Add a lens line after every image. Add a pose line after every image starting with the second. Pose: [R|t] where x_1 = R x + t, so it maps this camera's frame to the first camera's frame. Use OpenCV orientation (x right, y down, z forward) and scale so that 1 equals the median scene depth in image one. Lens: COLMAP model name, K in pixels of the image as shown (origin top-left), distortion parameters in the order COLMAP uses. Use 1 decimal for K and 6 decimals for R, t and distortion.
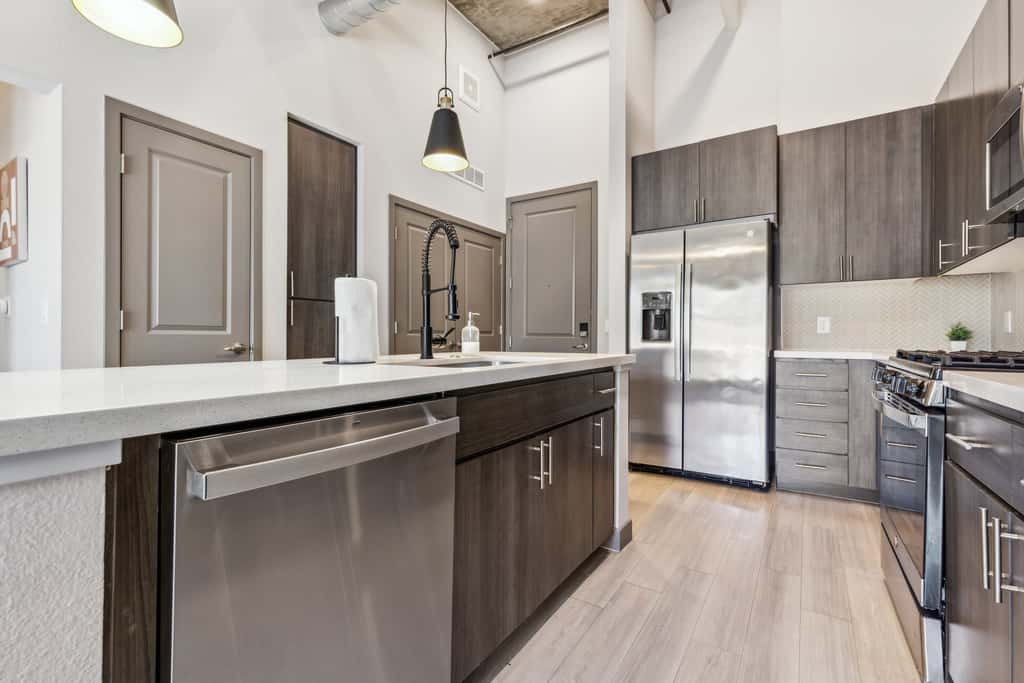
lens RADIAL K [[461.4, 0, 509.9], [0, 461.4, 339.5], [0, 0, 1]] dist [0.000425, -0.000109]
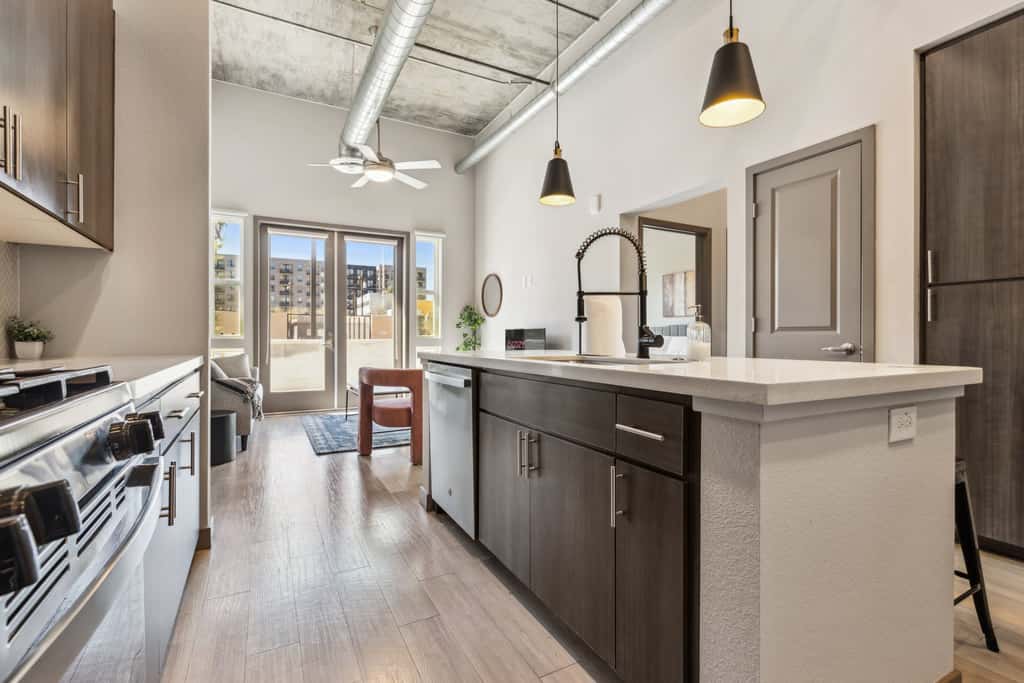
lens RADIAL K [[464.8, 0, 510.8], [0, 464.8, 338.7], [0, 0, 1]] dist [-0.001800, -0.000015]
pose [[-0.492022, 0.000549, -0.870582, 0.550590], [-0.004631, 0.999984, 0.003248, -0.001667], [0.870570, 0.005629, -0.492012, 0.805049]]
